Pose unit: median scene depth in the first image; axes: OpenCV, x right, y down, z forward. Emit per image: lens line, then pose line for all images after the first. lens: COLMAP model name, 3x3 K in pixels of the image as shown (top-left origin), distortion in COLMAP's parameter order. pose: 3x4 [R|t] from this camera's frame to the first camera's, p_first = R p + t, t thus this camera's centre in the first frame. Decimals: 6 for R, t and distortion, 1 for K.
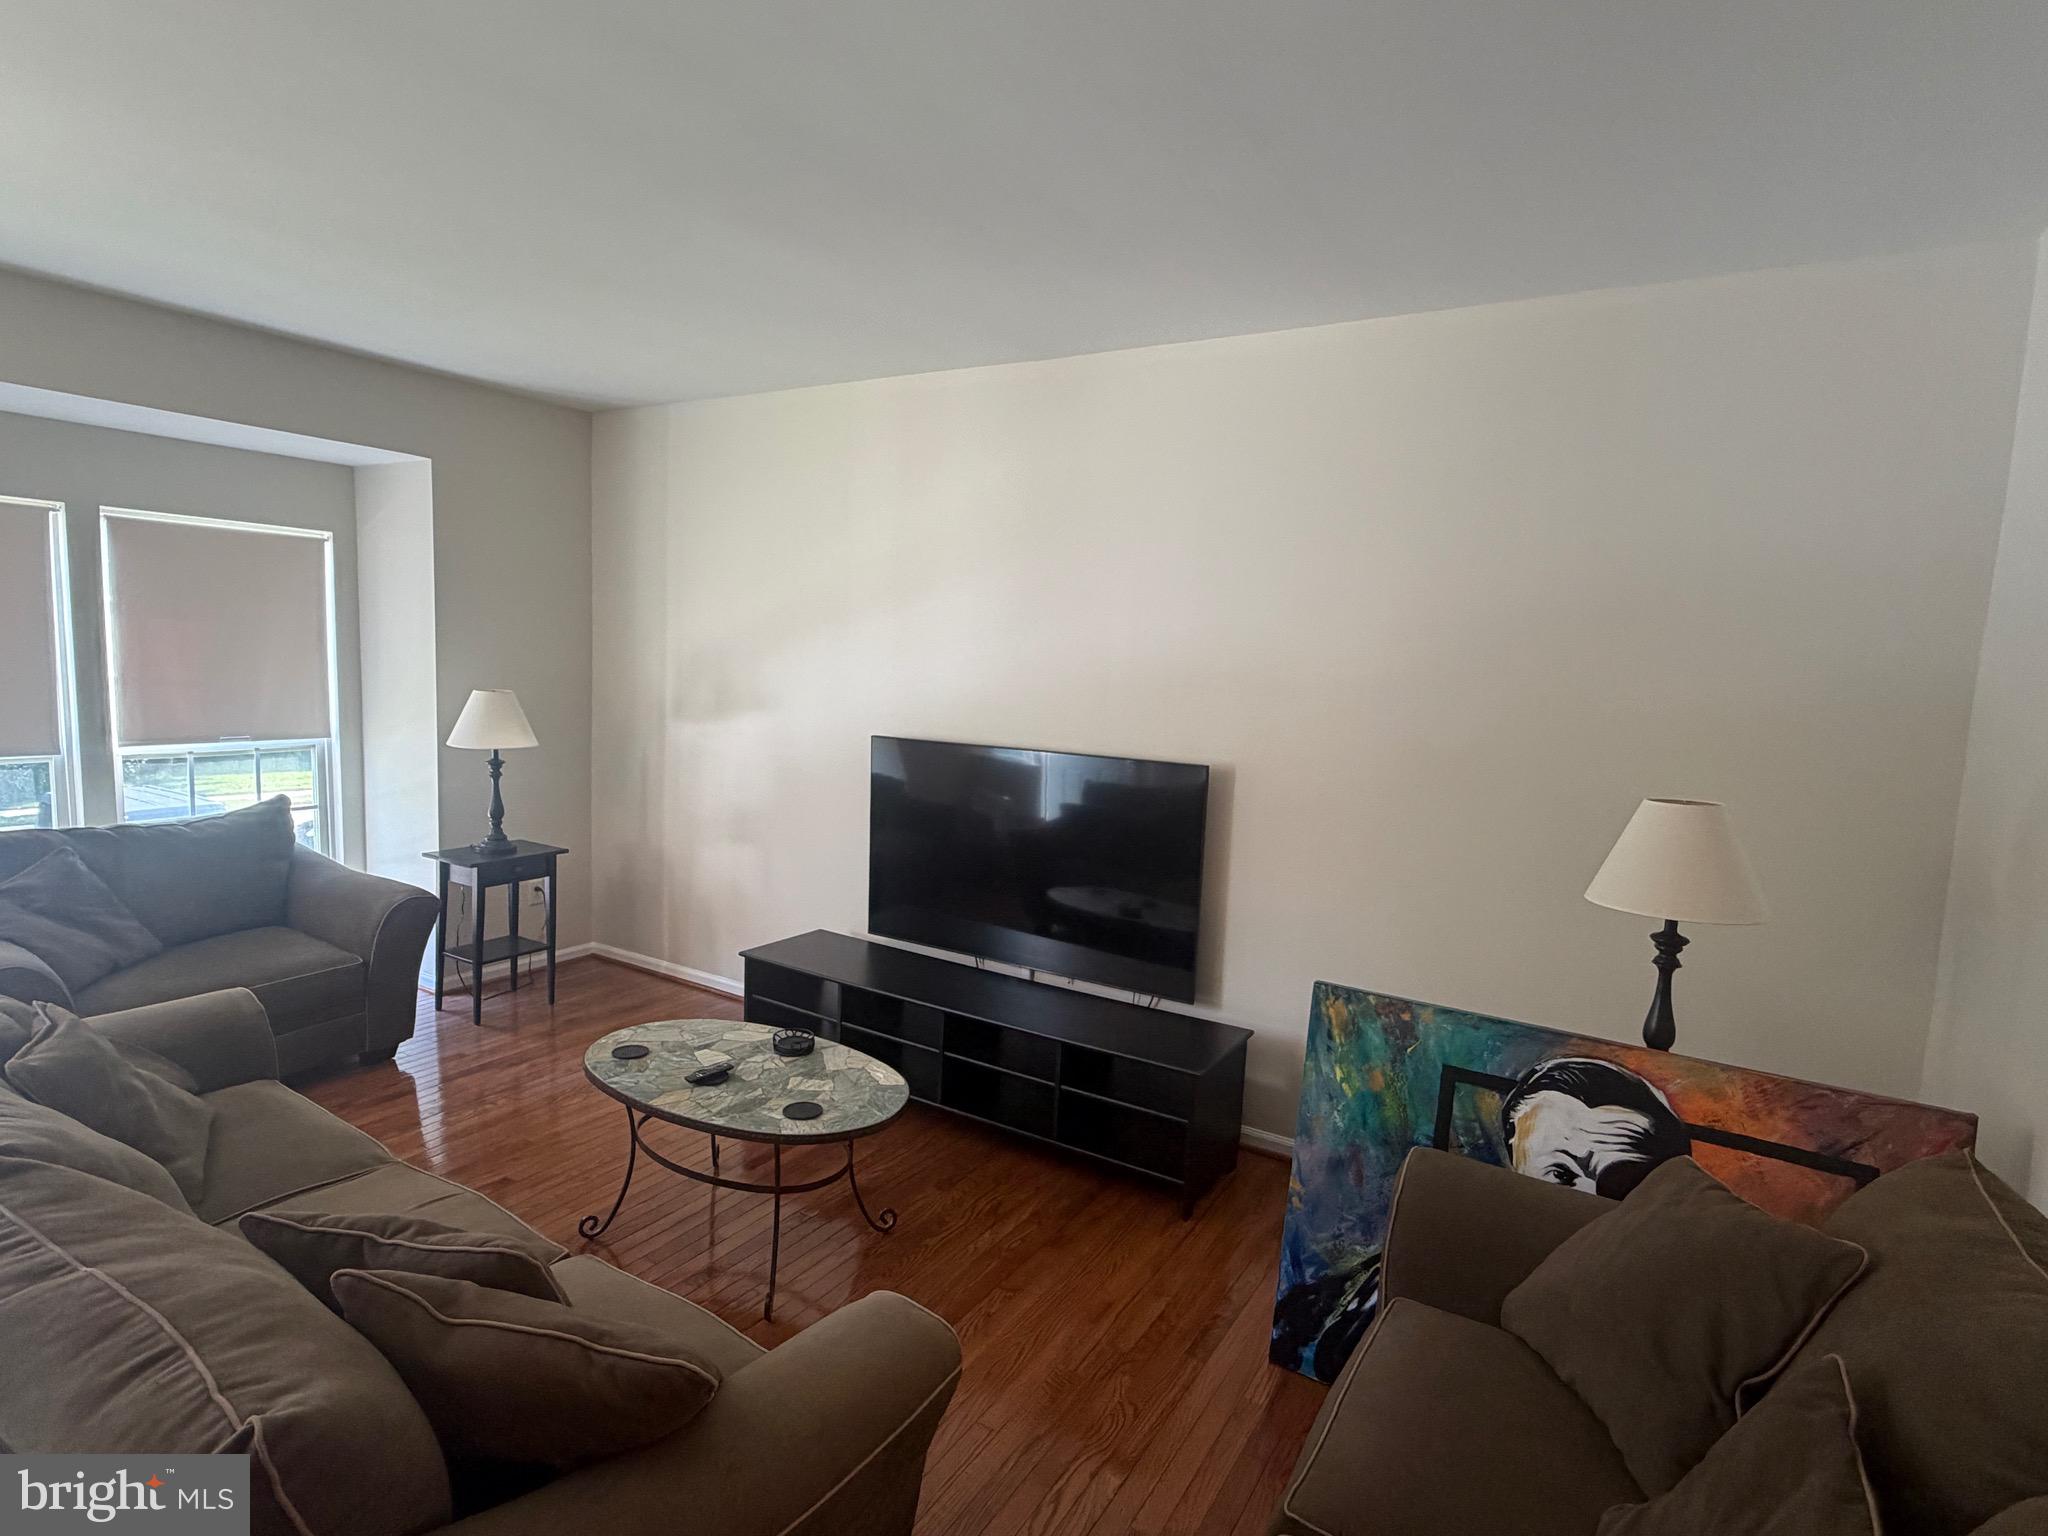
lens RADIAL K [[1056.1, 0, 1023.4], [0, 1056.1, 772.7], [0, 0, 1]] dist [-0.001896, 0.000560]
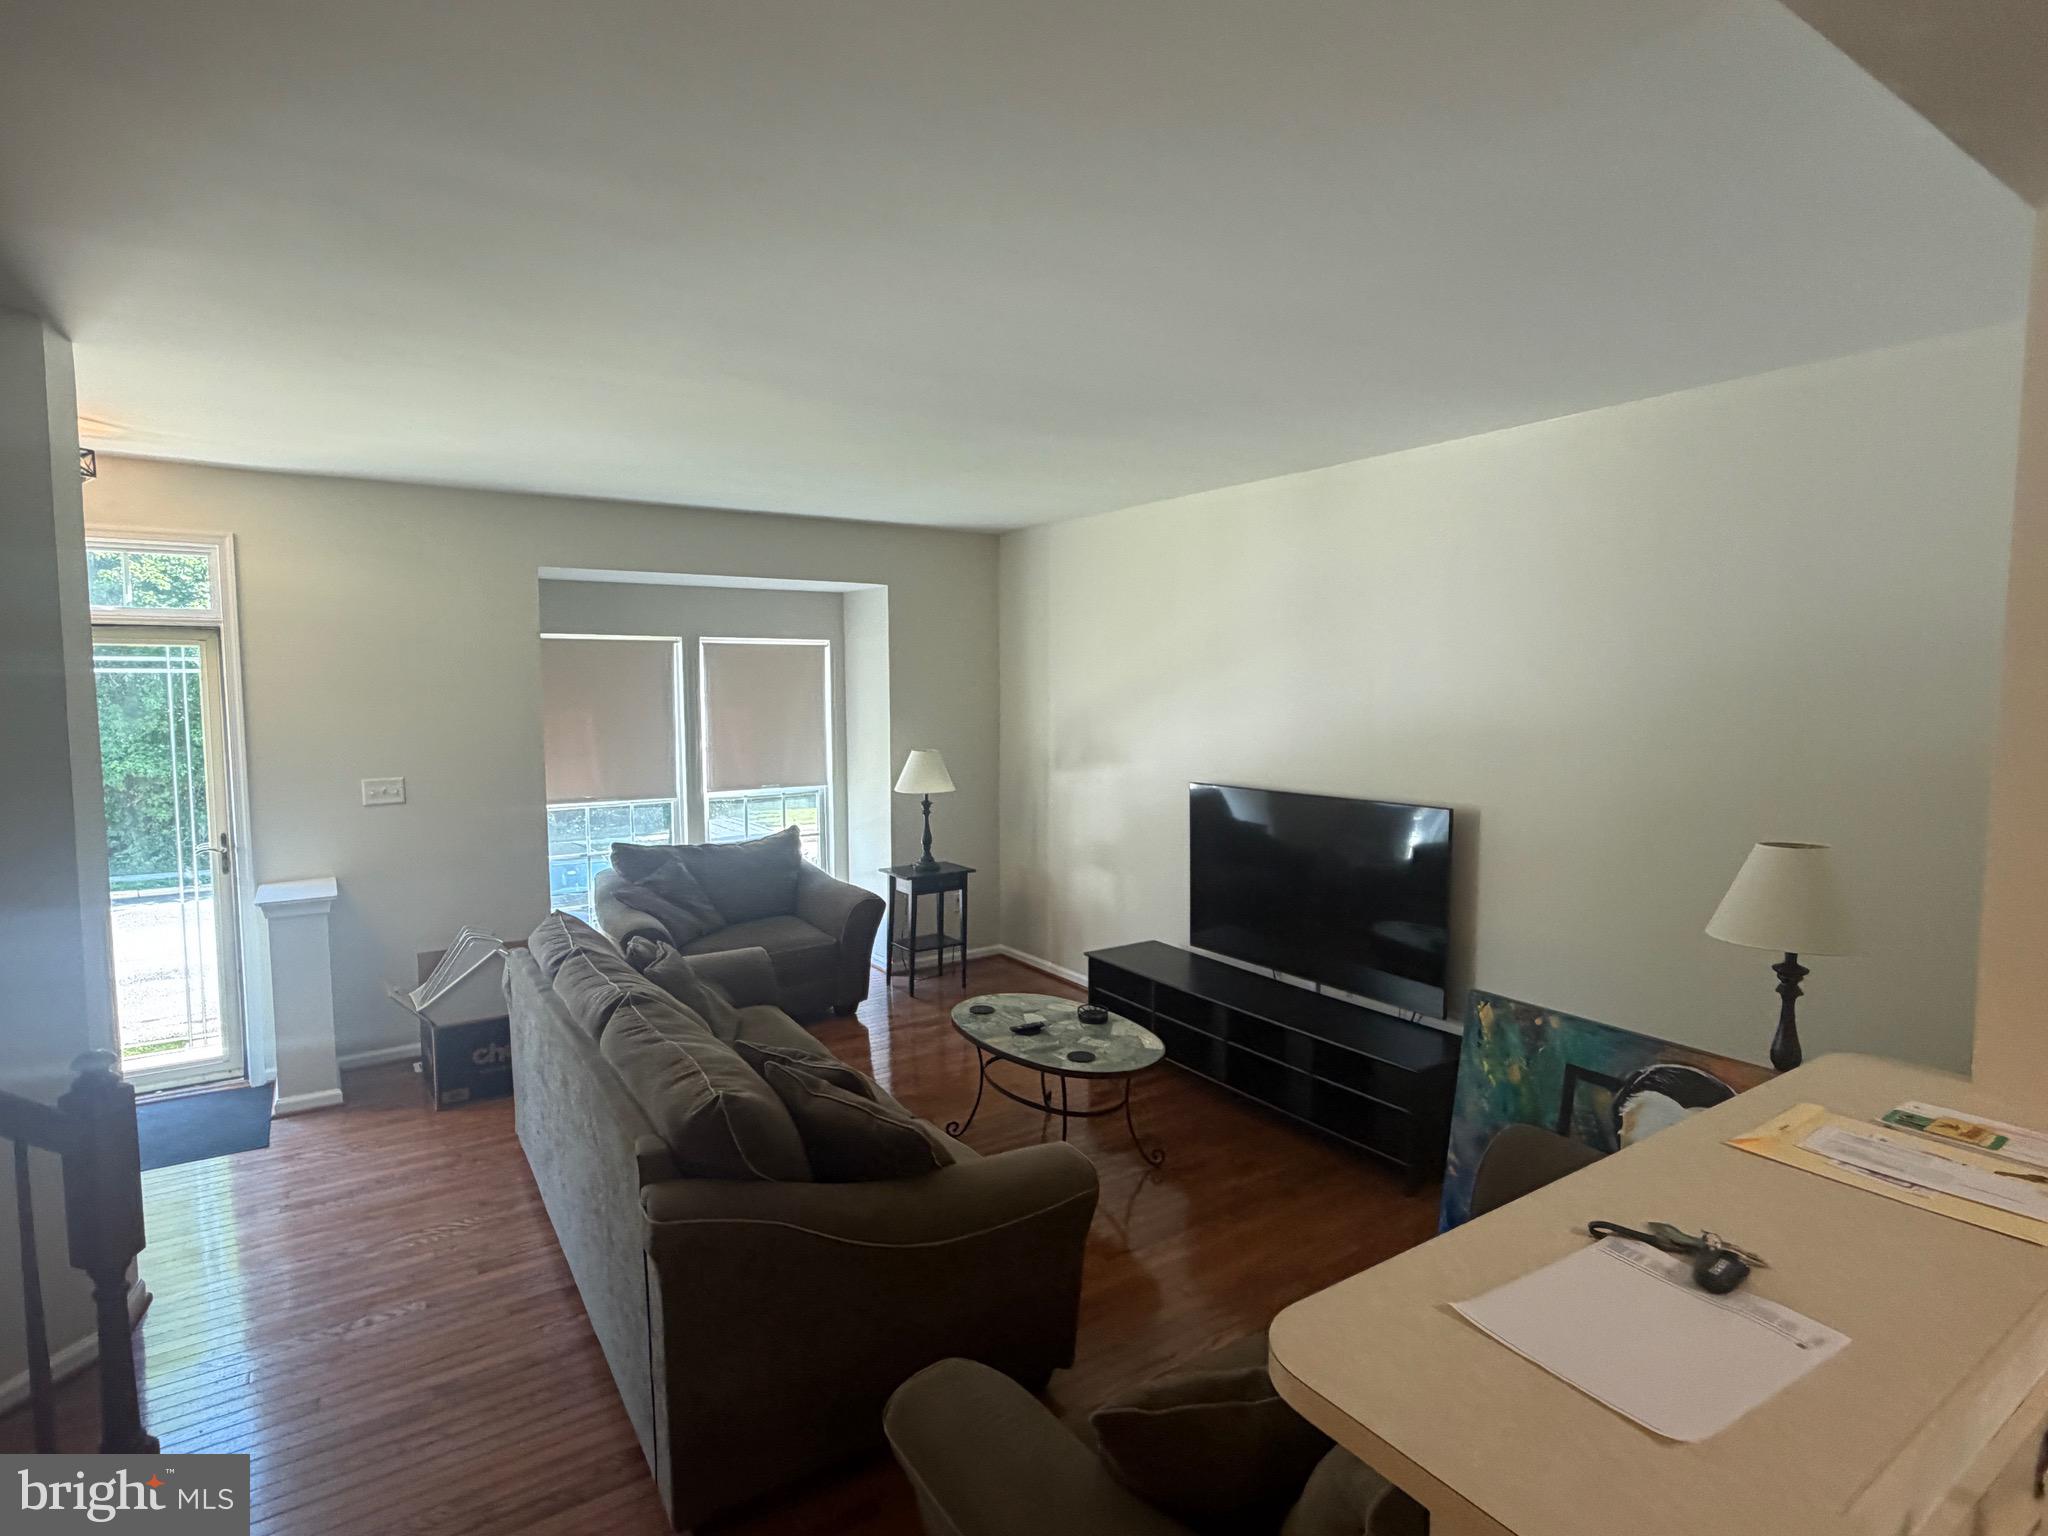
lens RADIAL K [[1056.1, 0, 1026.5], [0, 1056.1, 773.0], [0, 0, 1]] dist [-0.001896, 0.000560]
pose [[0.909874, -0.008255, -0.414803, 0.203637], [-0.007101, 0.999346, -0.035466, -0.001958], [0.414824, 0.035215, 0.909220, -0.204343]]
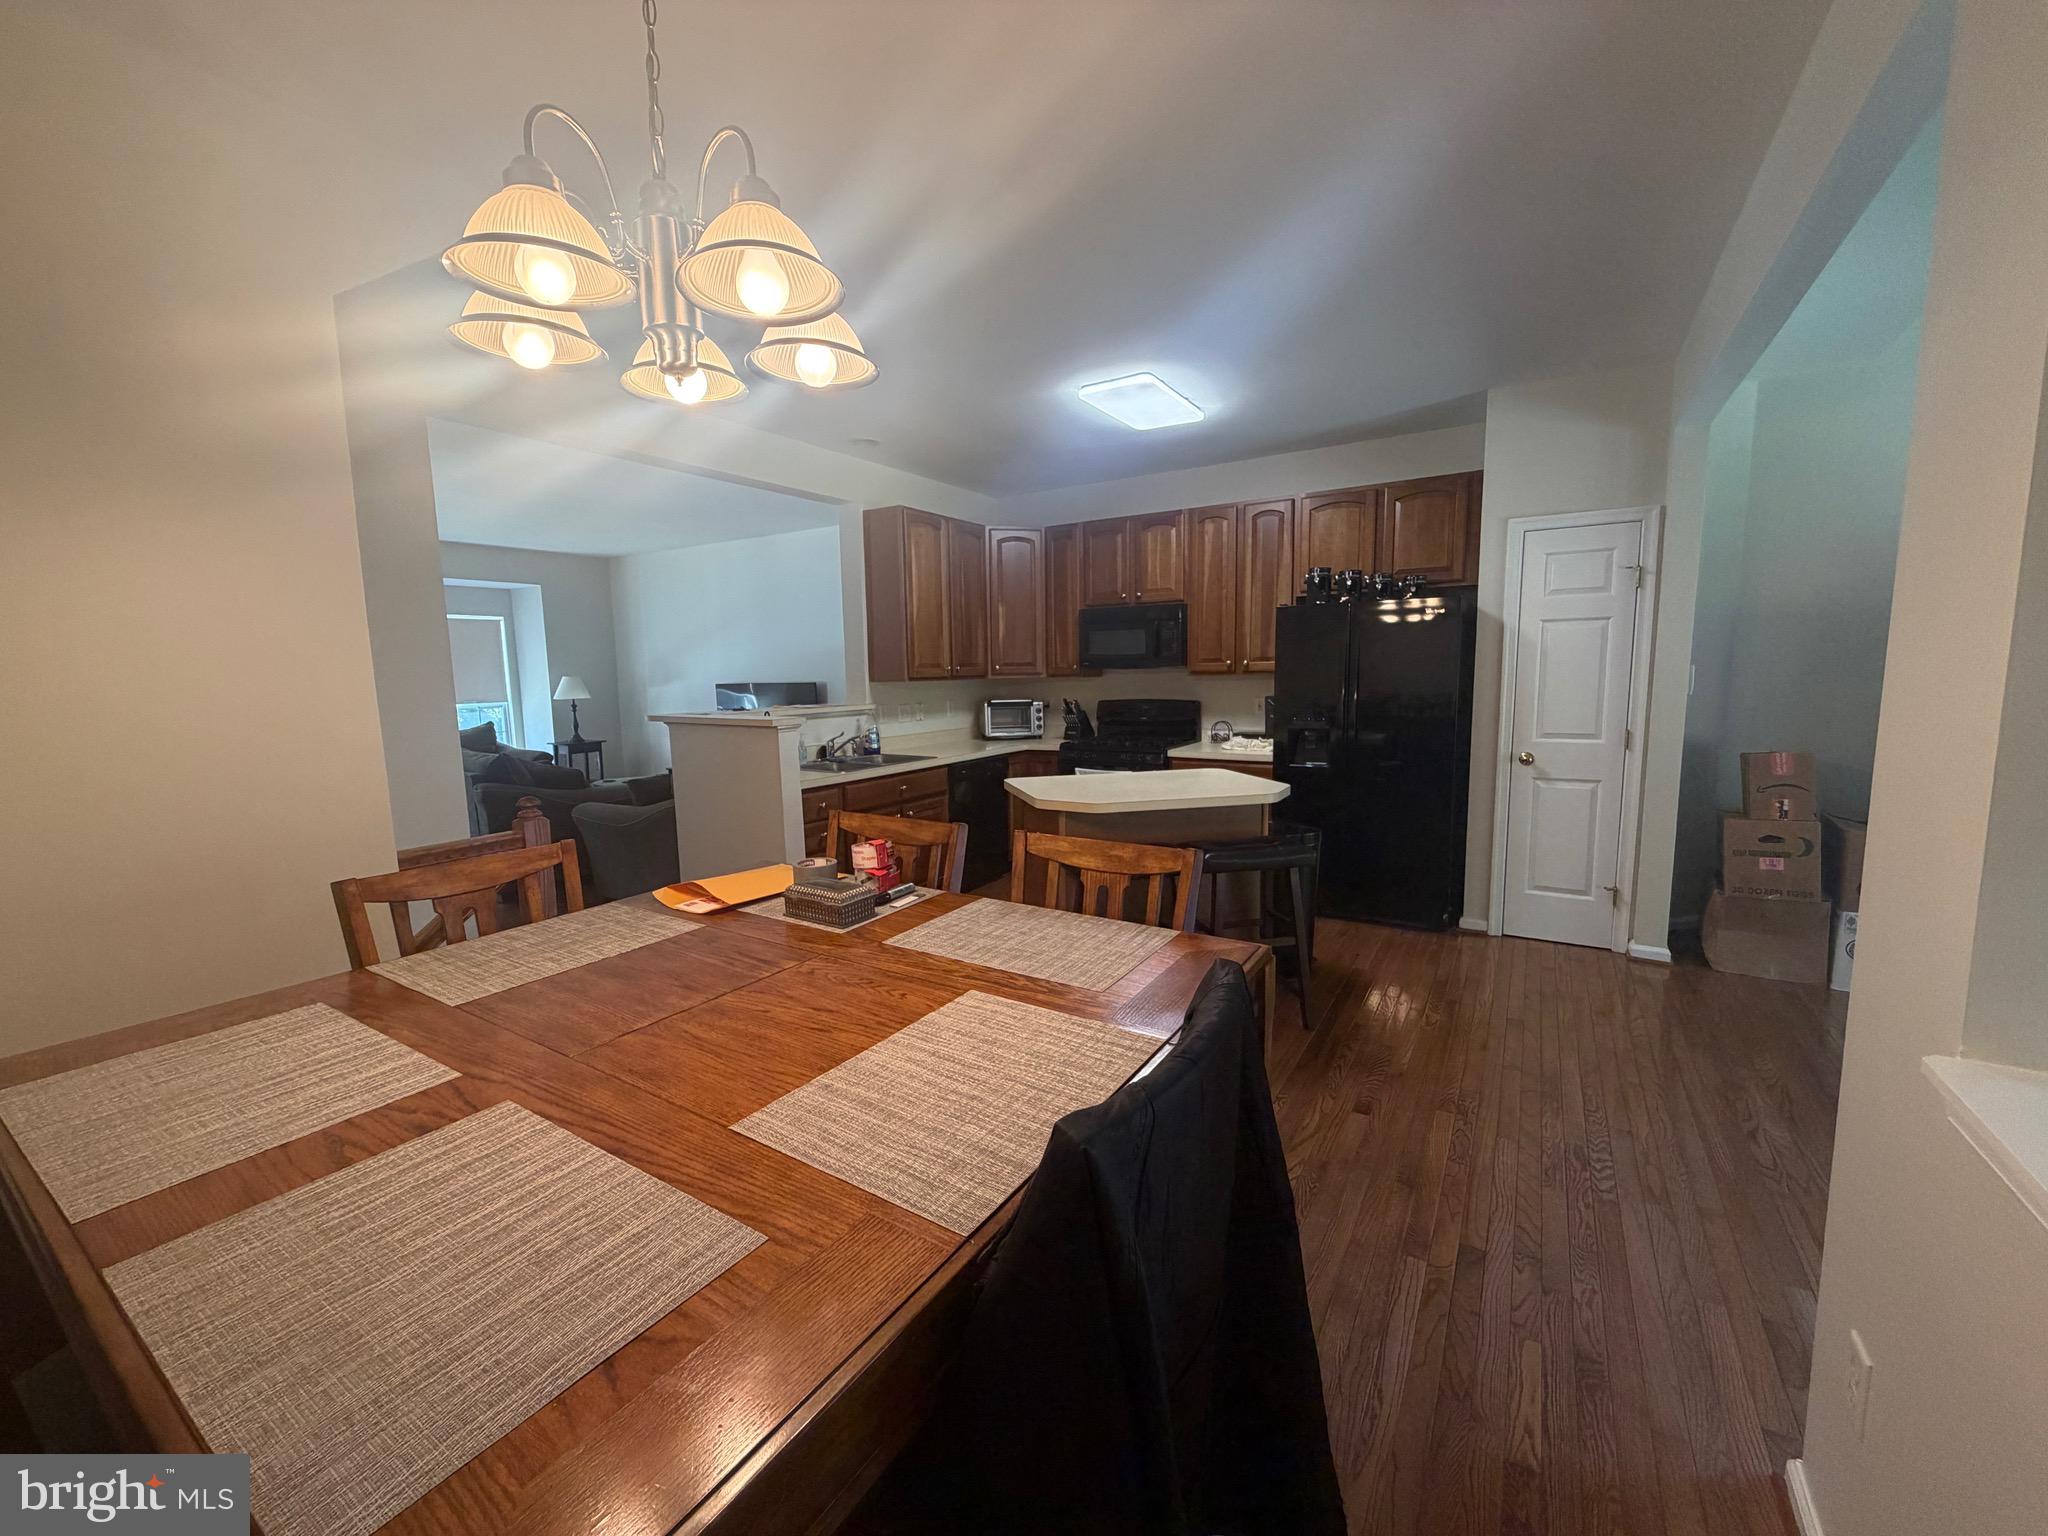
lens RADIAL K [[816.5, 0, 1006.8], [0, 816.5, 770.3], [0, 0, 1]] dist [-0.003197, 0.000550]
pose [[0.997990, -0.058207, -0.025071, 0.632486], [0.058456, 0.998246, 0.009329, 0.208643], [0.024484, -0.010776, 0.999642, -1.018899]]
